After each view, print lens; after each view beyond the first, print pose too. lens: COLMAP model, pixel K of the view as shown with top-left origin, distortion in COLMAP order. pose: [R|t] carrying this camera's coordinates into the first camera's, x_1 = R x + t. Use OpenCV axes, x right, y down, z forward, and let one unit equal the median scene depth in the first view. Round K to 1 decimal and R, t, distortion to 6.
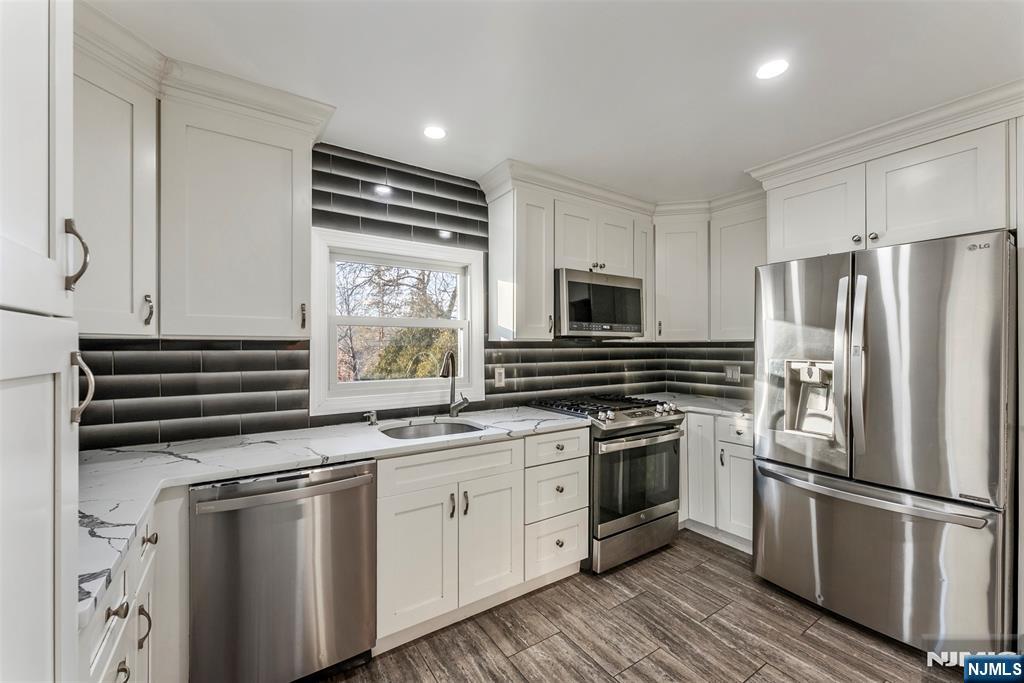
lens RADIAL K [[415.2, 0, 510.8], [0, 415.2, 344.6], [0, 0, 1]] dist [-0.003118, 0.000519]
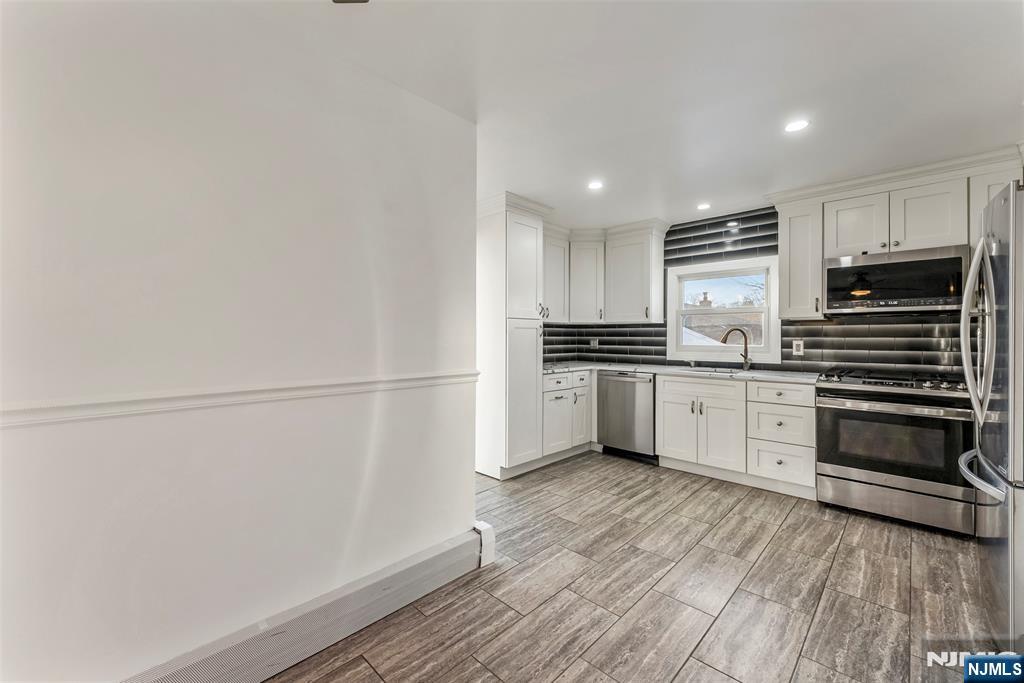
lens RADIAL K [[415.2, 0, 511.3], [0, 415.2, 337.3], [0, 0, 1]] dist [-0.003118, 0.000519]
pose [[0.224725, 0.004228, -0.974413, 1.266694], [0.003265, 0.999982, 0.005092, 0.044061], [0.974417, -0.004326, 0.224707, -0.201425]]
